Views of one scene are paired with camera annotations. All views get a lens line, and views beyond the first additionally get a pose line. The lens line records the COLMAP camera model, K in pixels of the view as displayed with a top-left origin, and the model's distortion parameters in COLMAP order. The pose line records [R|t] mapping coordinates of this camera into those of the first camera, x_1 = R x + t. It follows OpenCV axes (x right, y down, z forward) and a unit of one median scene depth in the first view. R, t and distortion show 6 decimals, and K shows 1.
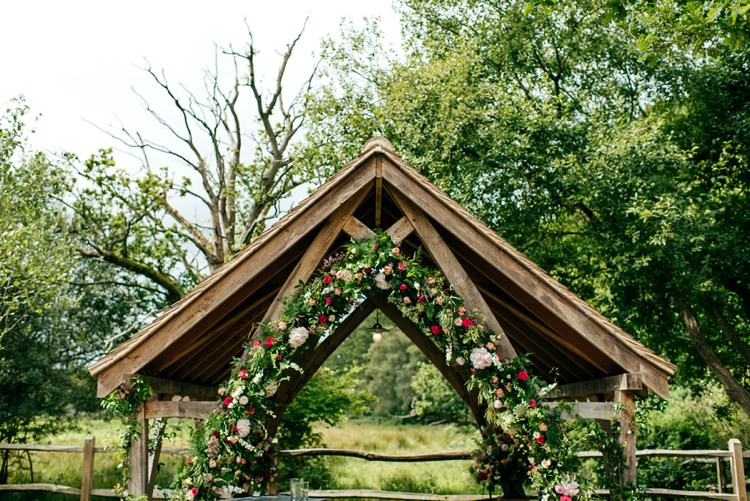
lens RADIAL K [[744.7, 0, 375.0], [0, 744.7, 250.5], [0, 0, 1]] dist [0.002255, -0.000458]
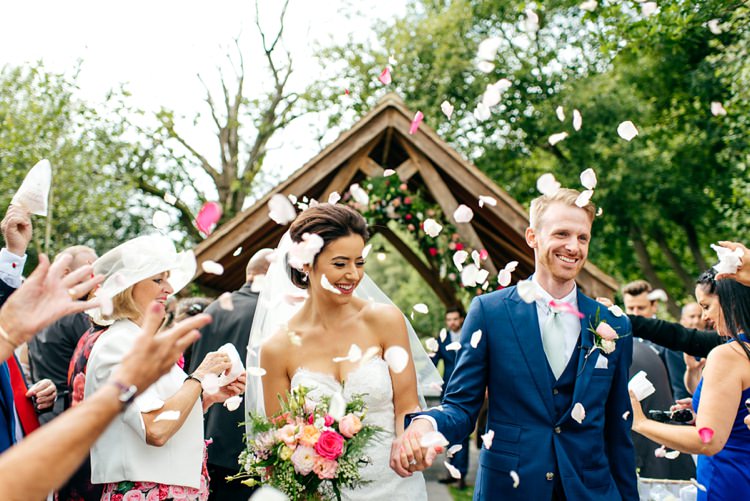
lens RADIAL K [[729.6, 0, 375.0], [0, 729.6, 250.5], [0, 0, 1]] dist [-0.052336, -0.000804]
pose [[0.999151, 0.022809, 0.034319, -0.055615], [-0.026193, 0.994477, 0.101636, -0.016365], [-0.031811, -0.102448, 0.994230, -0.198822]]
